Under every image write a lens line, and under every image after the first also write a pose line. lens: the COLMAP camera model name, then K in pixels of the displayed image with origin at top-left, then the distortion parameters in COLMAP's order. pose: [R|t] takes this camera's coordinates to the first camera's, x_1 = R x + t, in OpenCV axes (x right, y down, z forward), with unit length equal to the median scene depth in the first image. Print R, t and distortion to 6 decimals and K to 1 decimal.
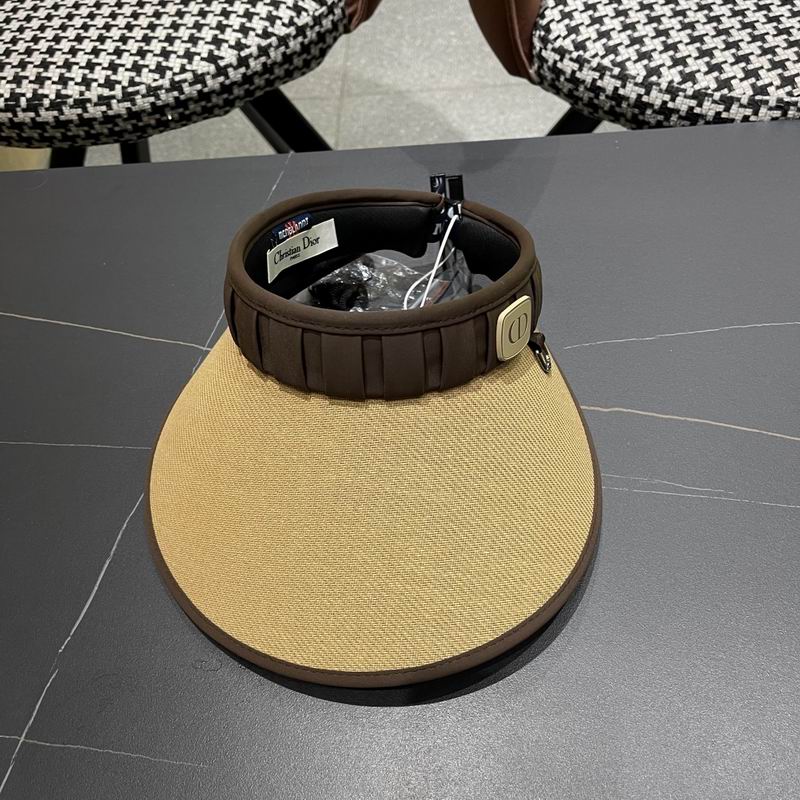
lens RADIAL K [[812.4, 0, 406.3], [0, 812.4, 413.1], [0, 0, 1]] dist [0.004515, 0.000000]
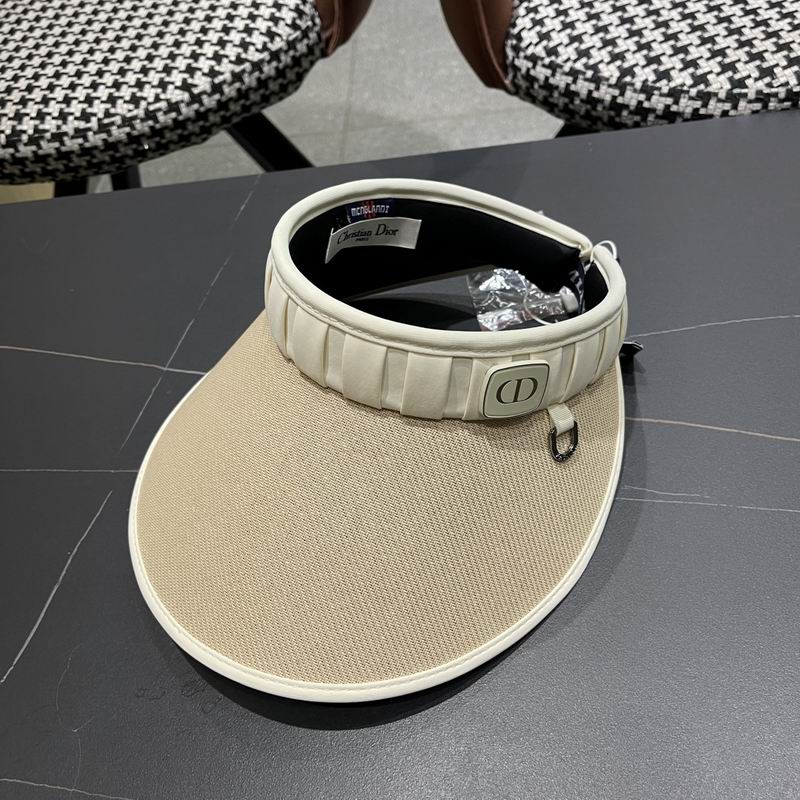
lens RADIAL K [[812.4, 0, 401.8], [0, 812.4, 413.6], [0, 0, 1]] dist [0.004515, 0.000000]
pose [[0.998025, -0.034293, -0.052626, 0.066320], [0.031785, 0.998353, -0.047769, 0.023235], [0.054177, 0.046002, 0.997471, 0.032144]]
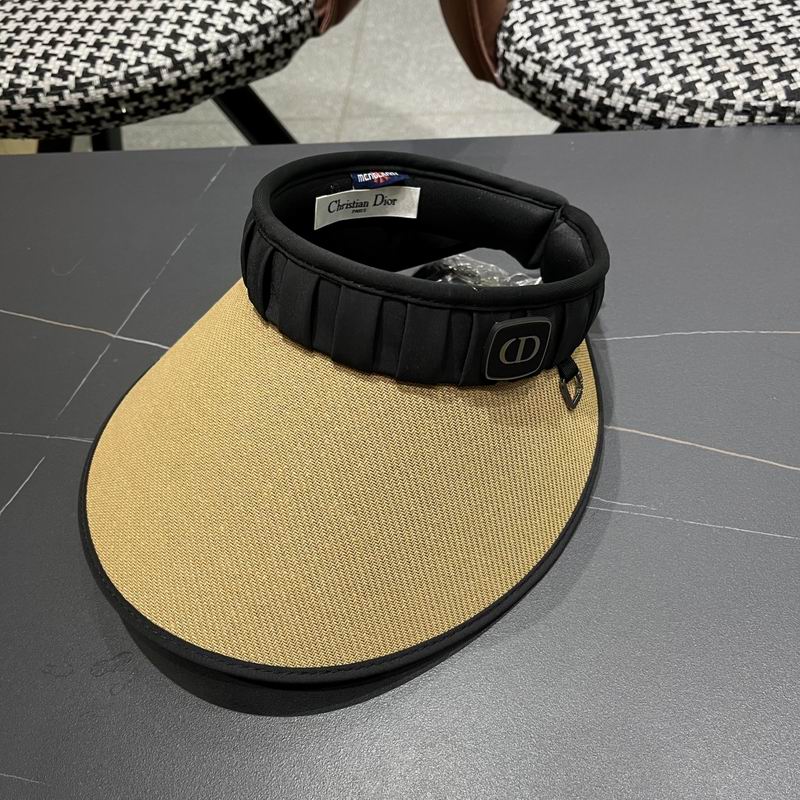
lens RADIAL K [[812.4, 0, 403.7], [0, 812.4, 406.6], [0, 0, 1]] dist [0.004515, 0.000000]
pose [[0.998476, 0.042513, -0.035181, 0.096190], [-0.044353, 0.997593, -0.053305, 0.029191], [0.032830, 0.054784, 0.997958, 0.055525]]
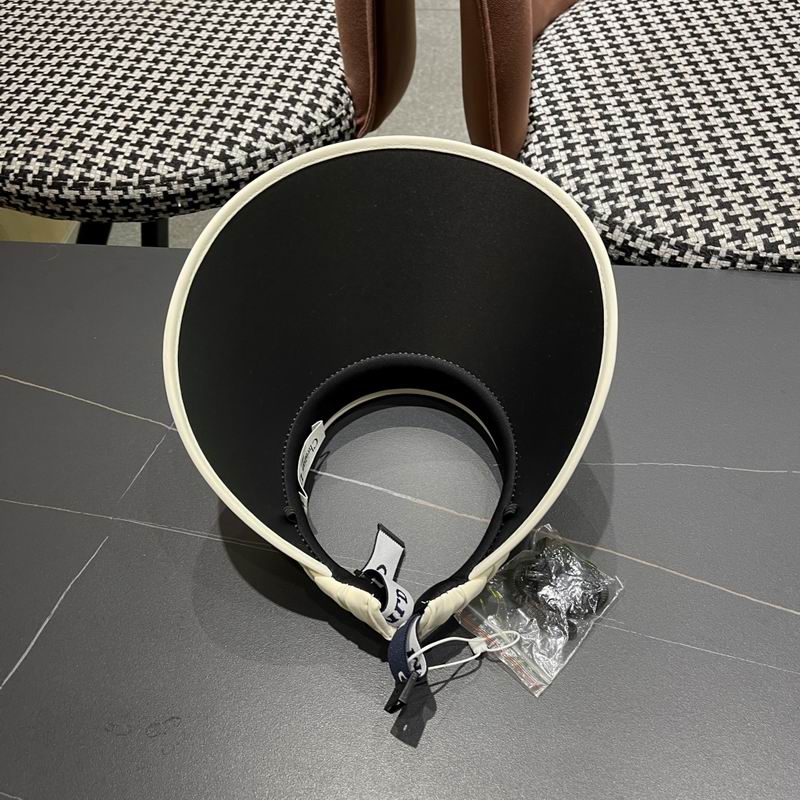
lens RADIAL K [[812.4, 0, 400.9], [0, 812.4, 411.7], [0, 0, 1]] dist [0.004515, 0.000000]
pose [[0.993675, 0.105877, -0.037424, 0.077404], [-0.108089, 0.992138, -0.063077, -0.051627], [0.030451, 0.066723, 0.997307, -0.065902]]
